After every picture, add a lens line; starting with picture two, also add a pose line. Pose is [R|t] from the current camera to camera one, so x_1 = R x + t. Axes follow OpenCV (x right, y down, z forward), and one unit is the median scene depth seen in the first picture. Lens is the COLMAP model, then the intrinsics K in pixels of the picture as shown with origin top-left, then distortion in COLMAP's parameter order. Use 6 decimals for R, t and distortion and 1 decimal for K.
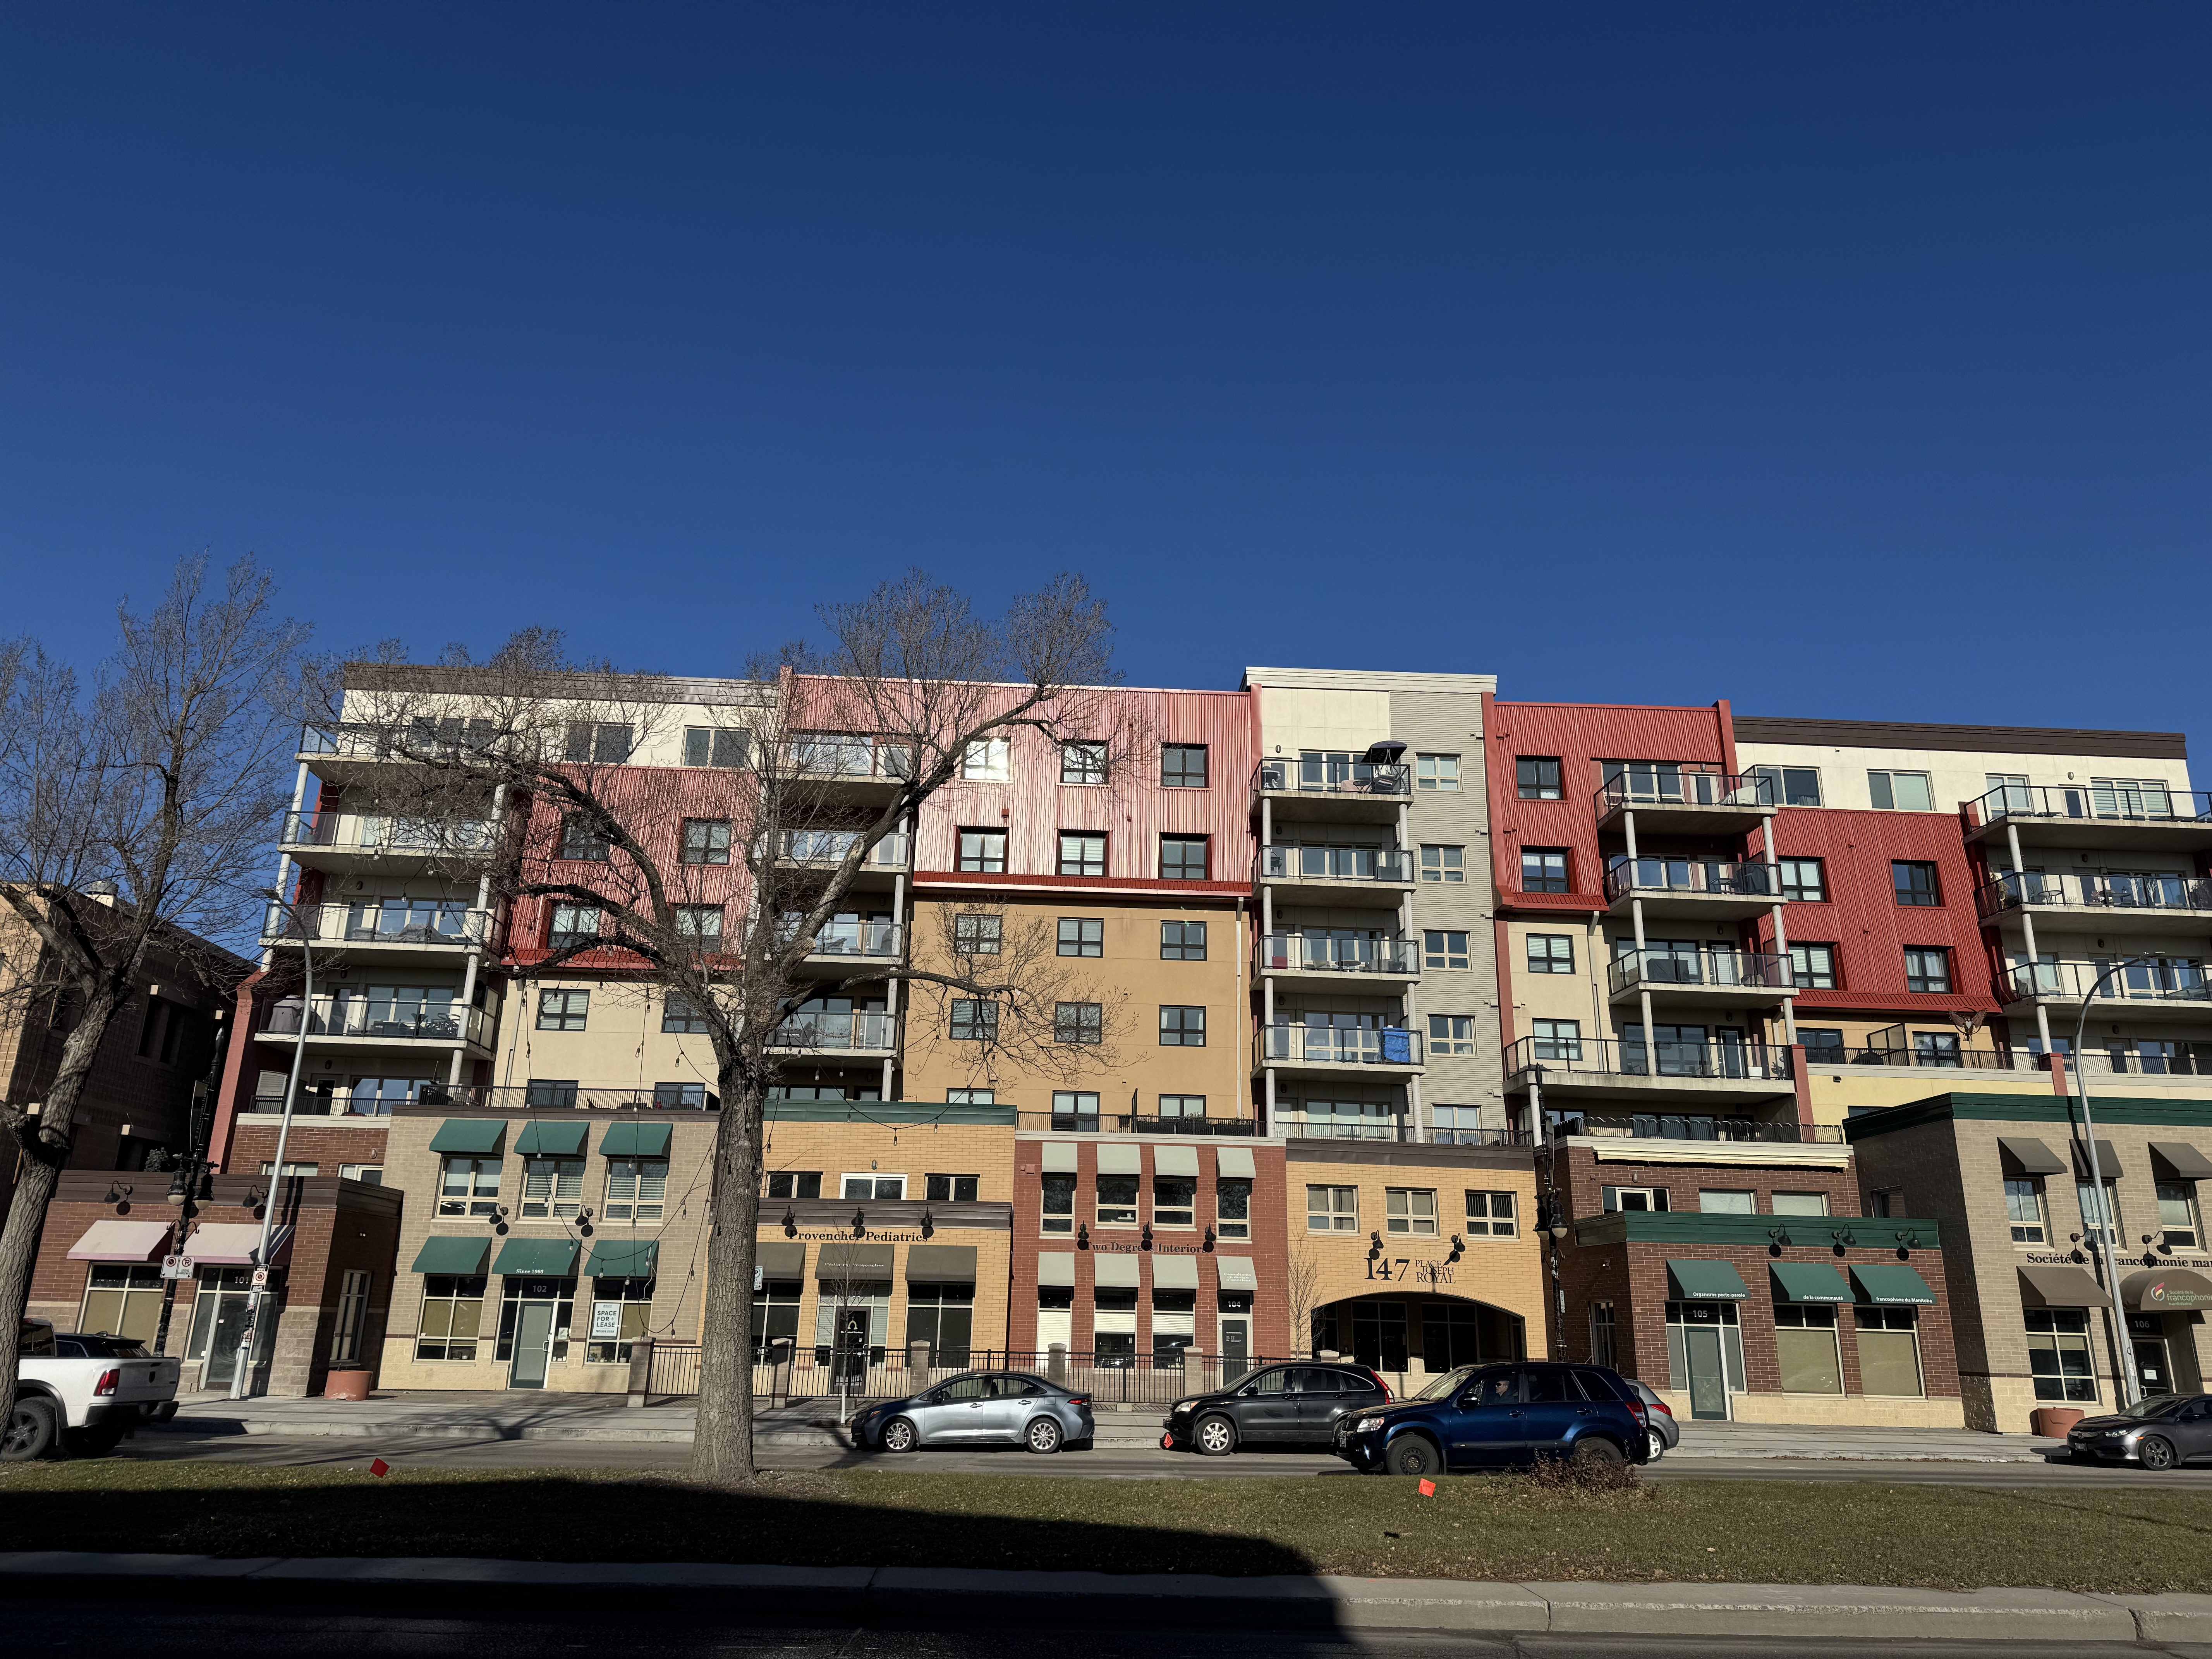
lens RADIAL K [[1543.4, 0, 1106.0], [0, 1543.4, 829.5], [0, 0, 1]] dist [0.130127, -0.146779]
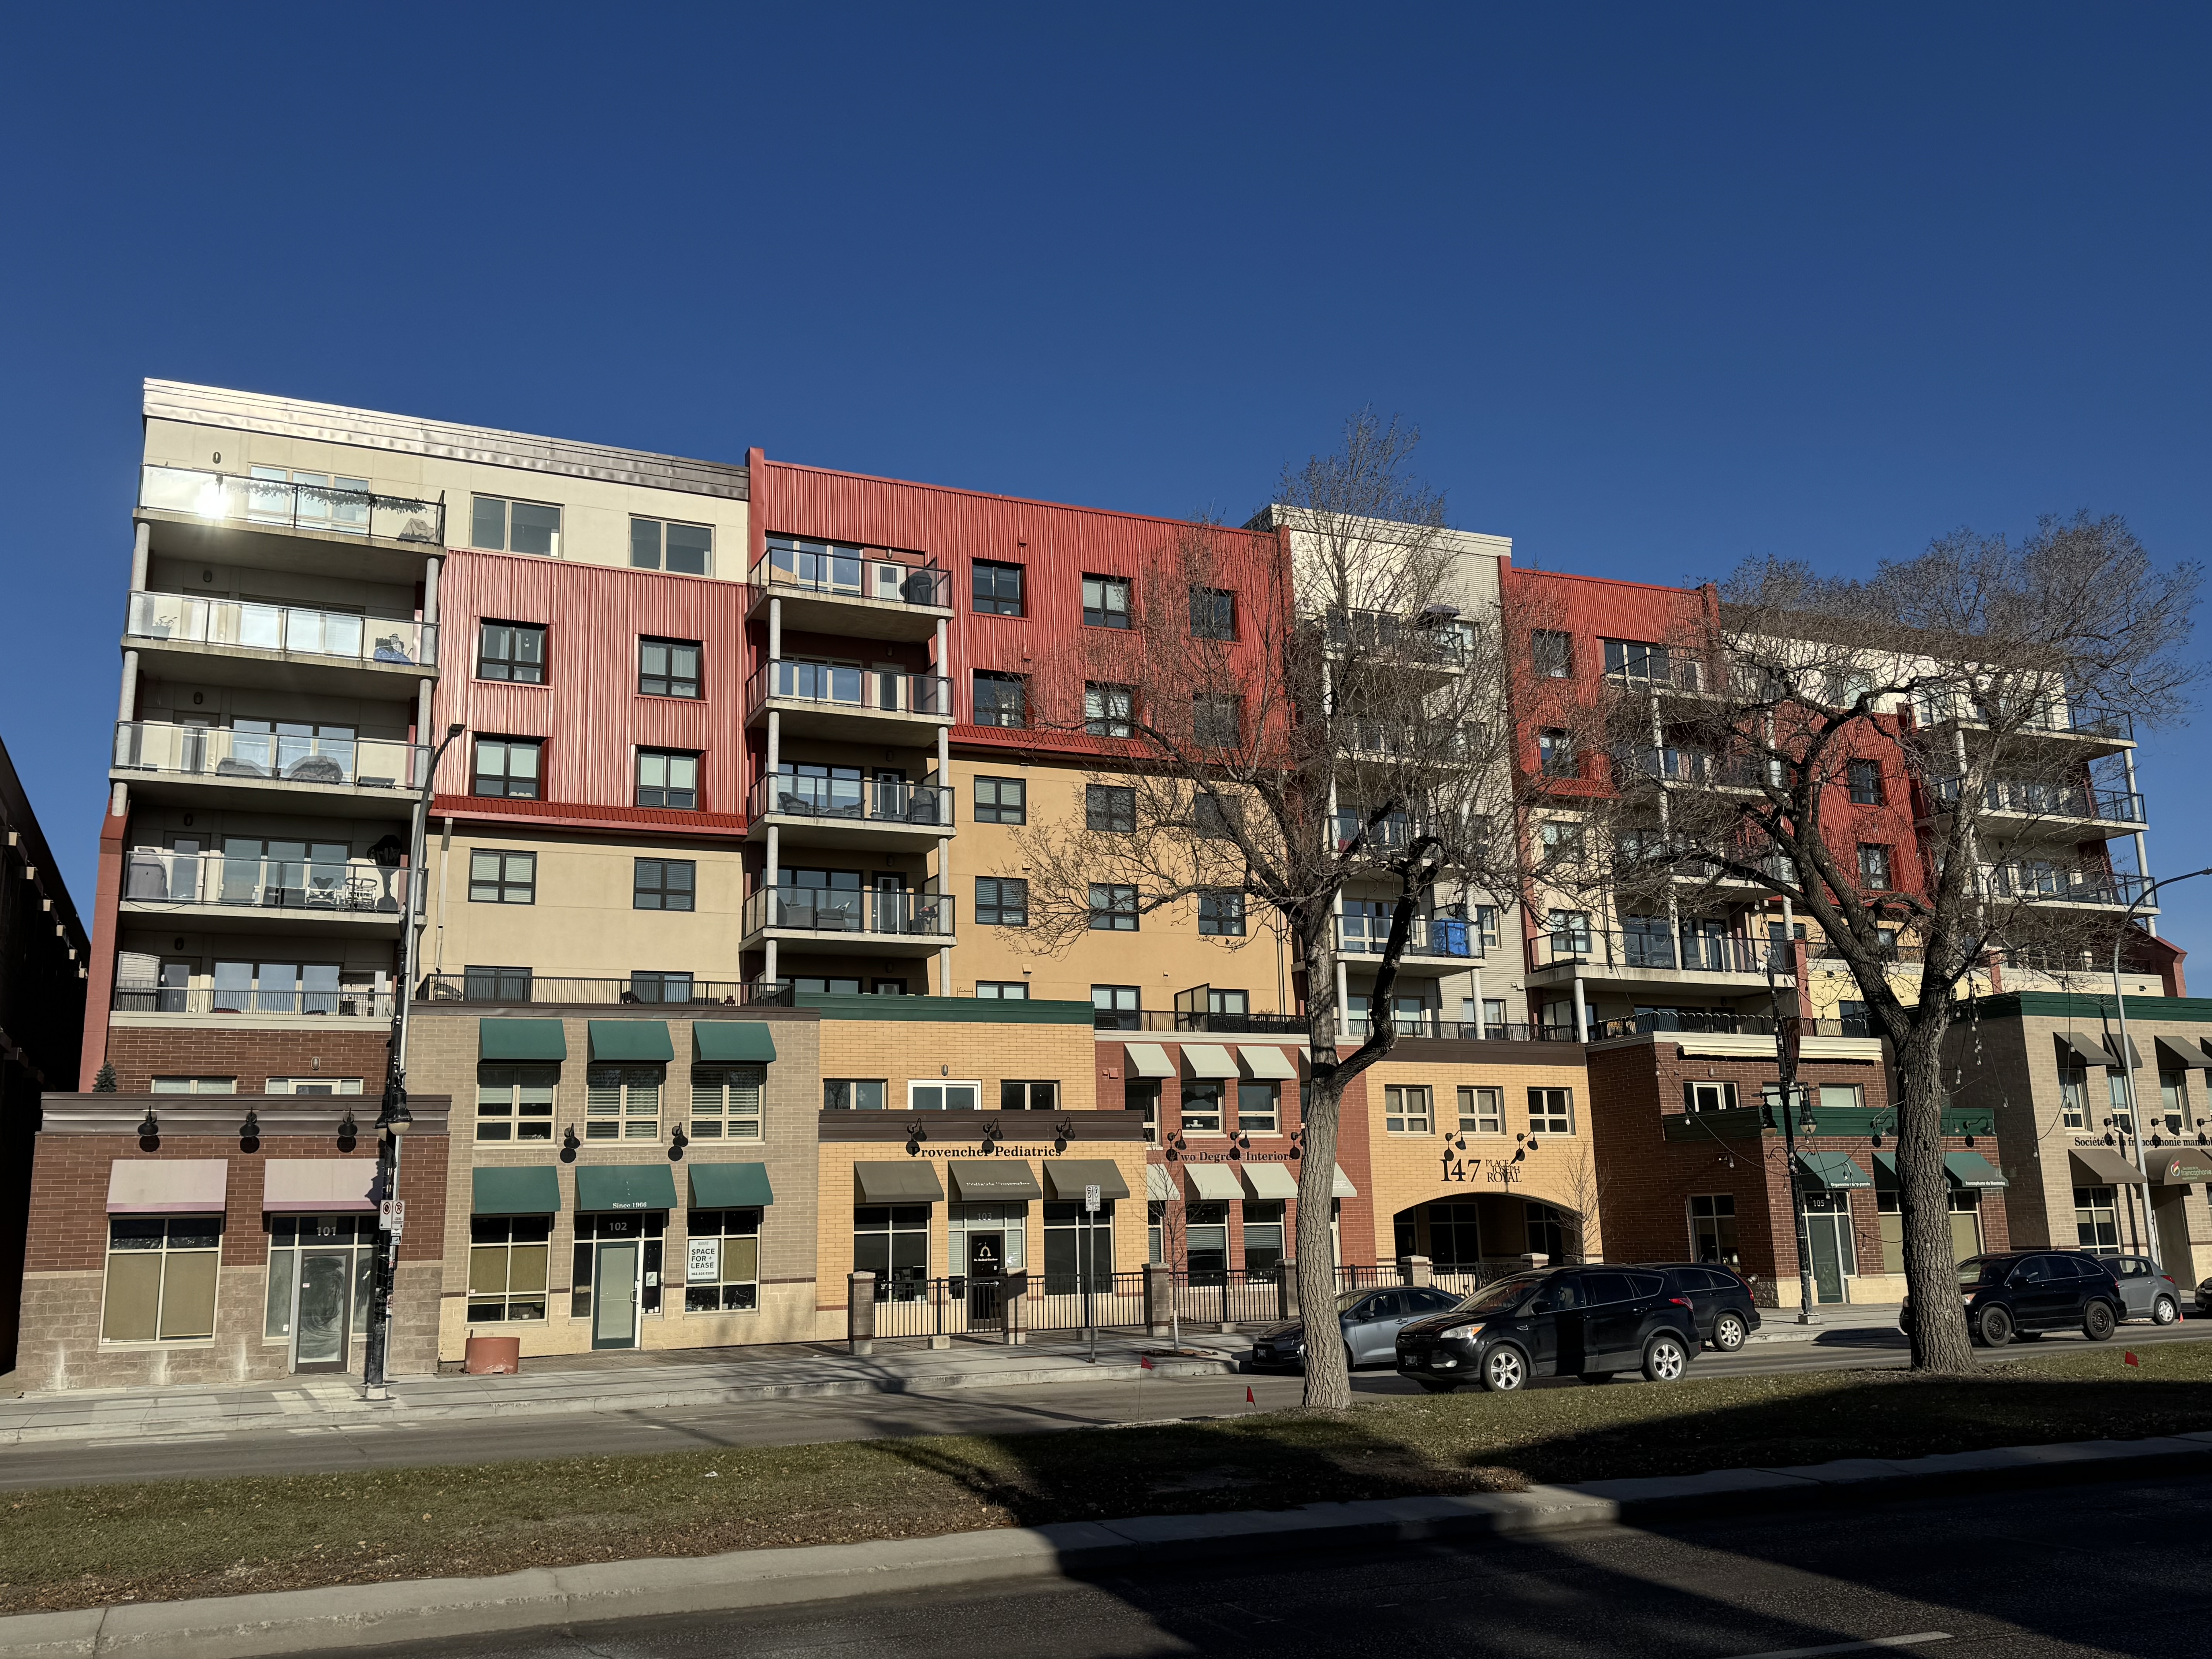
lens RADIAL K [[1945.1, 0, 1106.0], [0, 1945.1, 829.5], [0, 0, 1]] dist [0.184965, -0.254769]
pose [[0.925913, 0.032376, 0.376346, -0.475995], [-0.070509, 0.993622, 0.087995, -0.015530], [-0.371097, -0.108011, 0.922291, -0.003134]]
